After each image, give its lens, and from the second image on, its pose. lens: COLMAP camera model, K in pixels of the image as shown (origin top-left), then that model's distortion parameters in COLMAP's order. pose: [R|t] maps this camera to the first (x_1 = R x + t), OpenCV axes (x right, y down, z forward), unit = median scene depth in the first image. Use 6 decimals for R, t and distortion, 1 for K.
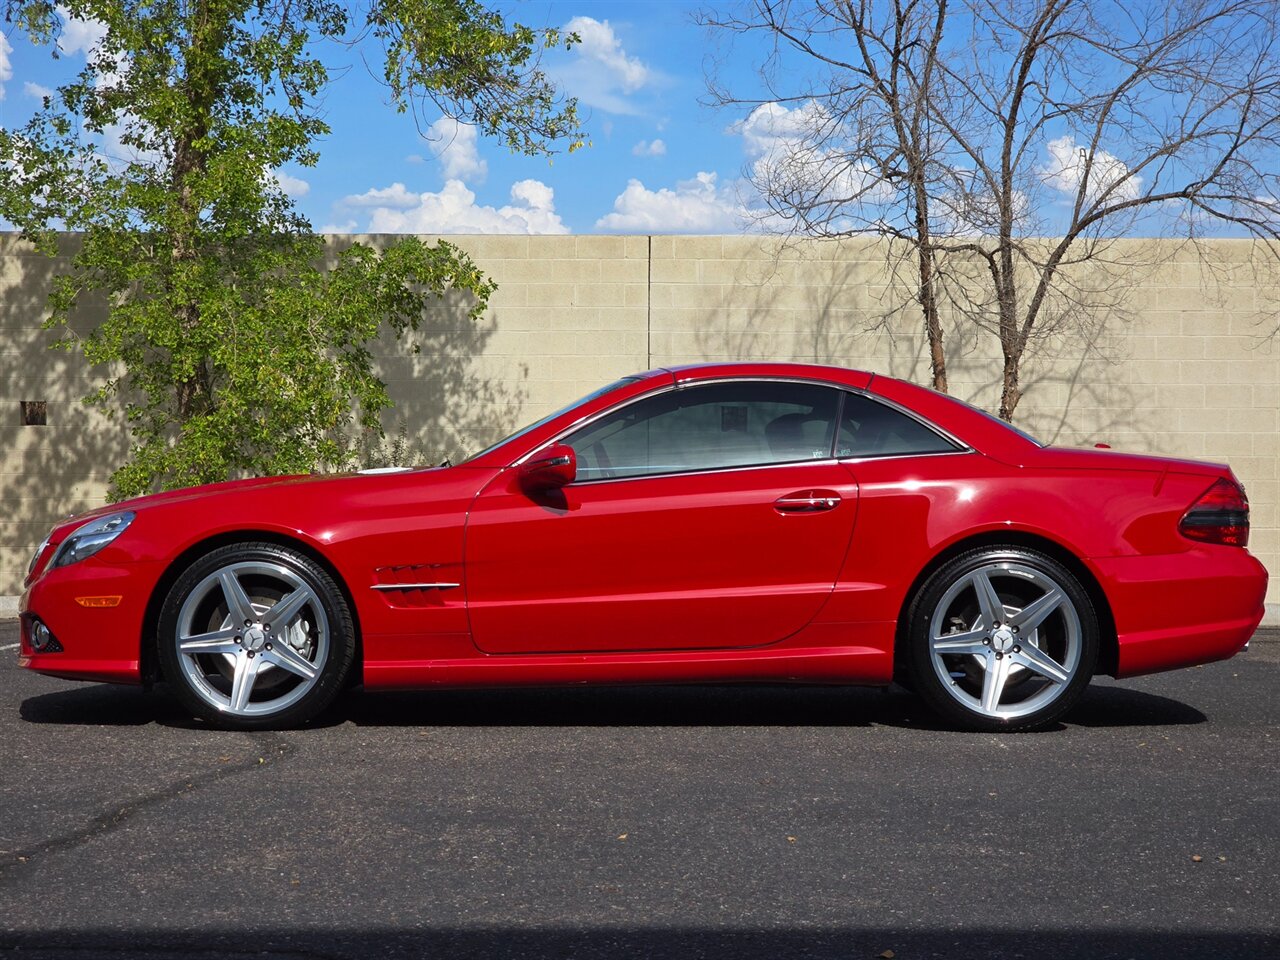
lens RADIAL K [[2507.9, 0, 640.0], [0, 2507.9, 480.0], [0, 0, 1]] dist [0.019235, 0.233500]
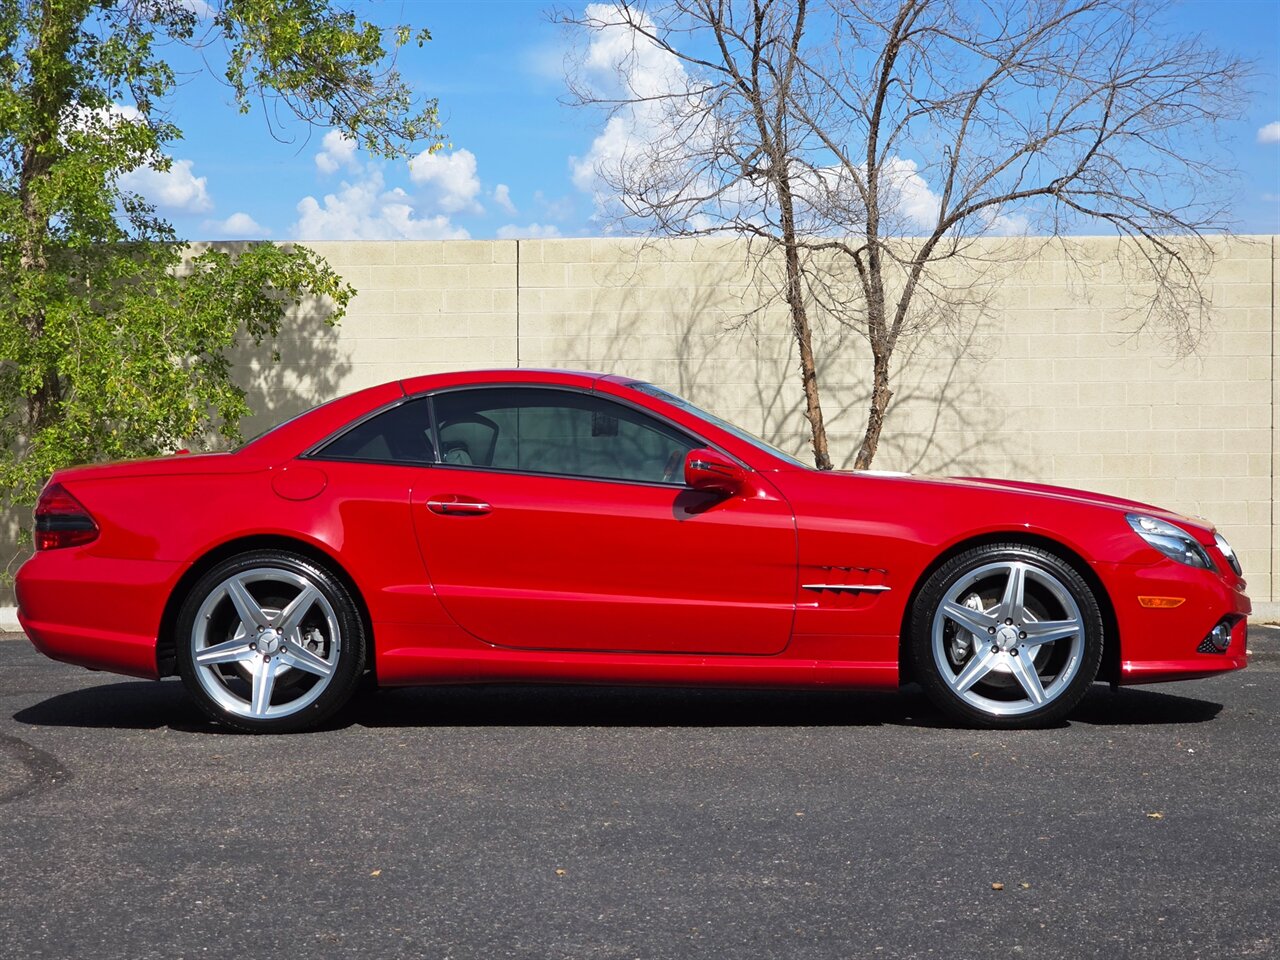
lens RADIAL K [[1880.0, 0, 929.3], [0, 1880.0, 484.1], [0, 0, 1]] dist [0.030817, -0.003775]
pose [[0.999531, -0.014902, 0.026739, 0.147198], [0.015321, 0.999762, -0.015559, 0.013008], [-0.026501, 0.015961, 0.999521, 0.260558]]
